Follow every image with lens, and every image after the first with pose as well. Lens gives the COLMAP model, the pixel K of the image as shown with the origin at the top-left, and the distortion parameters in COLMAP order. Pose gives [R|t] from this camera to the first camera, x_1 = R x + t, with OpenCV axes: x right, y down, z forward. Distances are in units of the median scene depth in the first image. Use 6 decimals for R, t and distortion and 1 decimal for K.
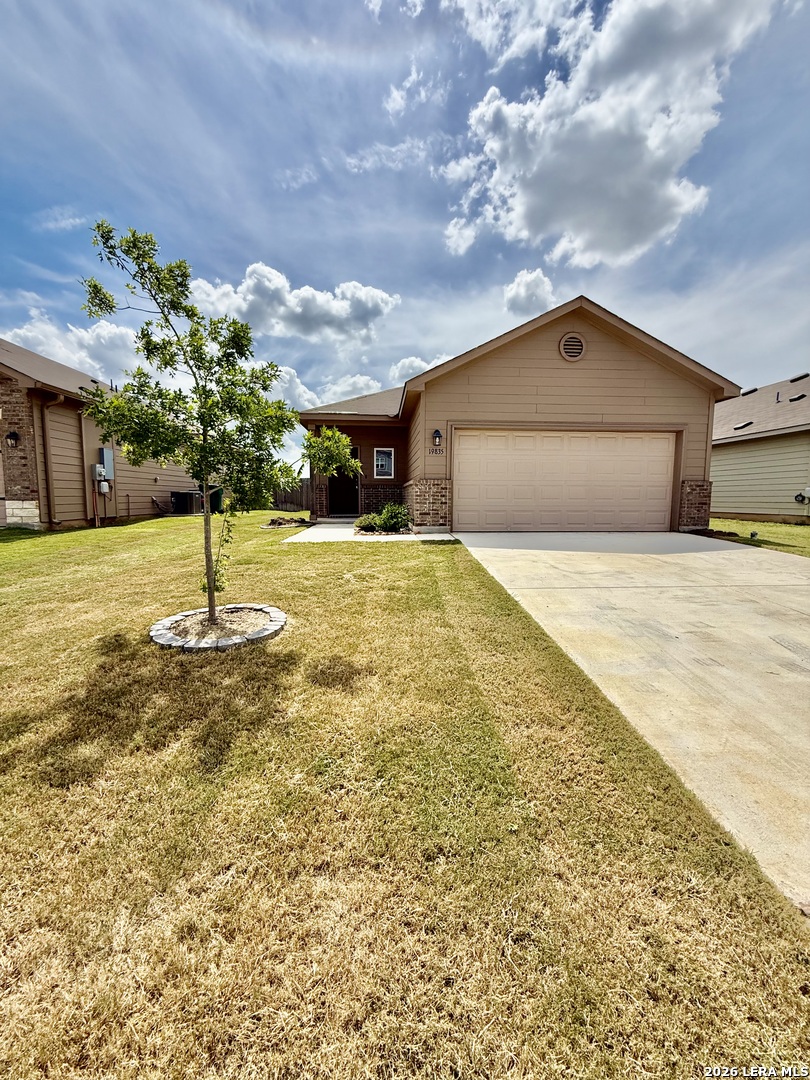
lens RADIAL K [[432.6, 0, 406.0], [0, 432.6, 537.1], [0, 0, 1]] dist [-0.000374, -0.000220]
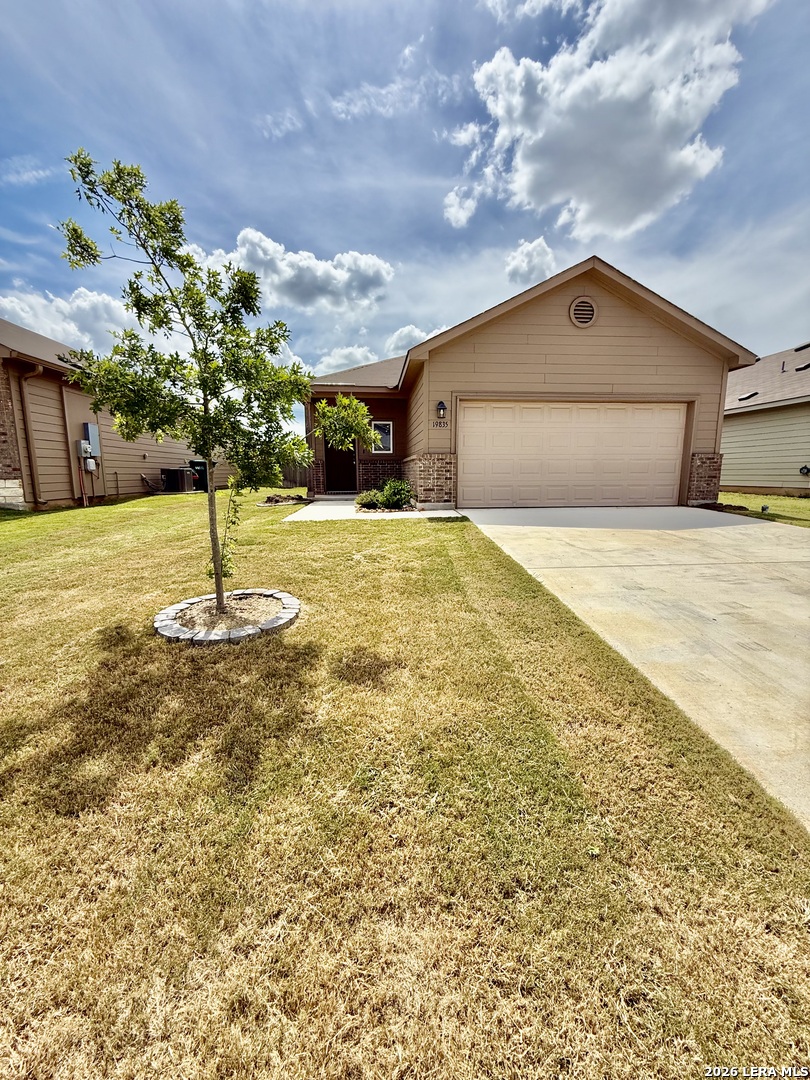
lens RADIAL K [[433.8, 0, 406.4], [0, 433.8, 537.2], [0, 0, 1]] dist [-0.001064, 0.000108]
pose [[0.999785, -0.010356, 0.017953, -0.036577], [0.009331, 0.998370, 0.056303, -0.004646], [-0.018507, -0.056124, 0.998252, 0.042084]]
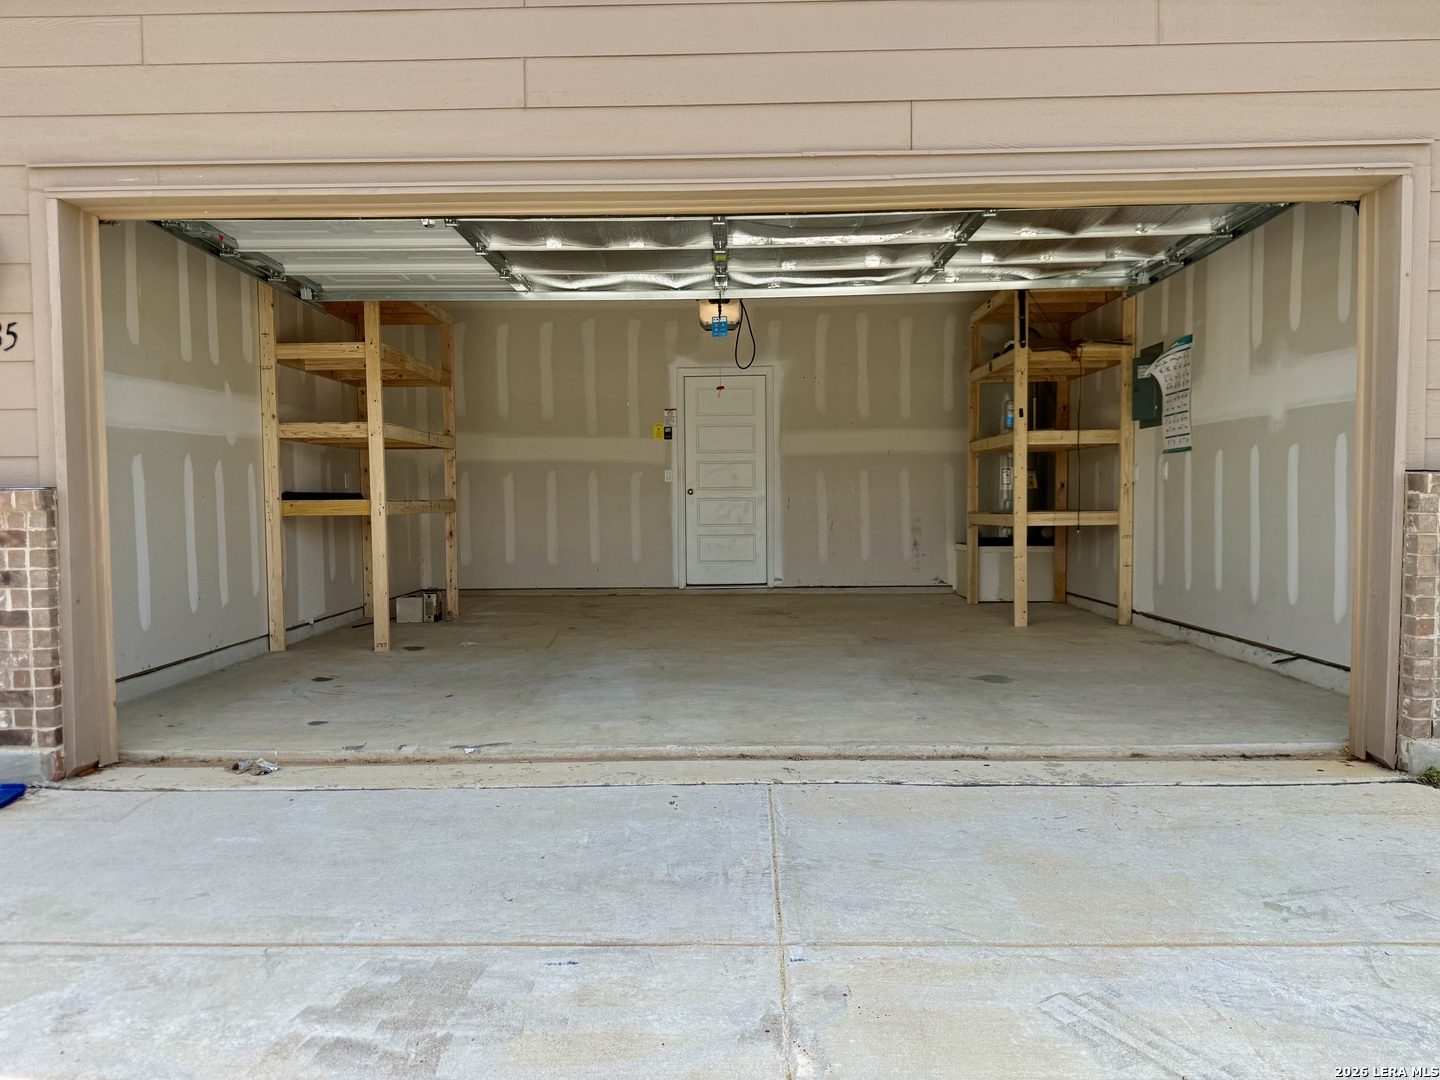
lens RADIAL K [[1019.9, 0, 701.9], [0, 1019.9, 542.3], [0, 0, 1]] dist [0.084440, -0.097466]
pose [[0.997064, -0.011289, -0.075735, 0.594171], [0.007612, 0.998787, -0.048658, -0.128280], [0.076192, 0.047938, 0.995940, 0.868136]]
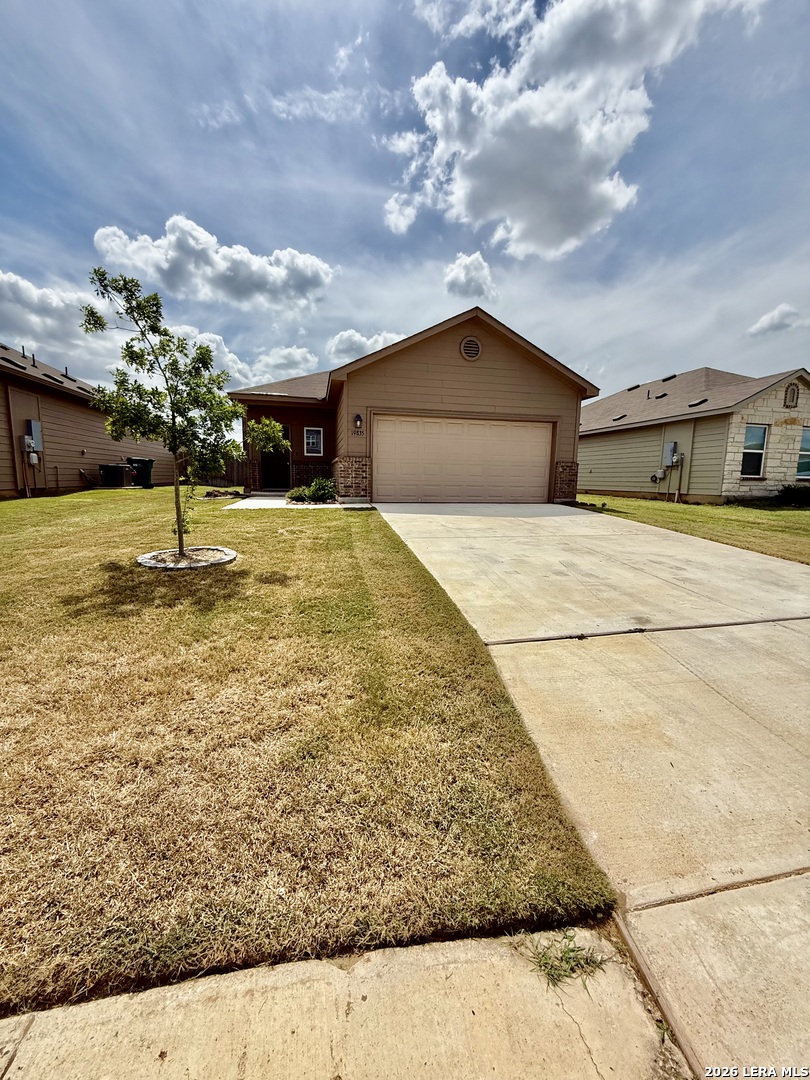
lens RADIAL K [[432.7, 0, 408.3], [0, 432.7, 536.4], [0, 0, 1]] dist [-0.000604, -0.000267]
pose [[0.987993, -0.008260, 0.154281, 0.032564], [0.001243, 0.998963, 0.045523, 0.040126], [-0.154497, -0.044785, 0.986978, -0.269626]]
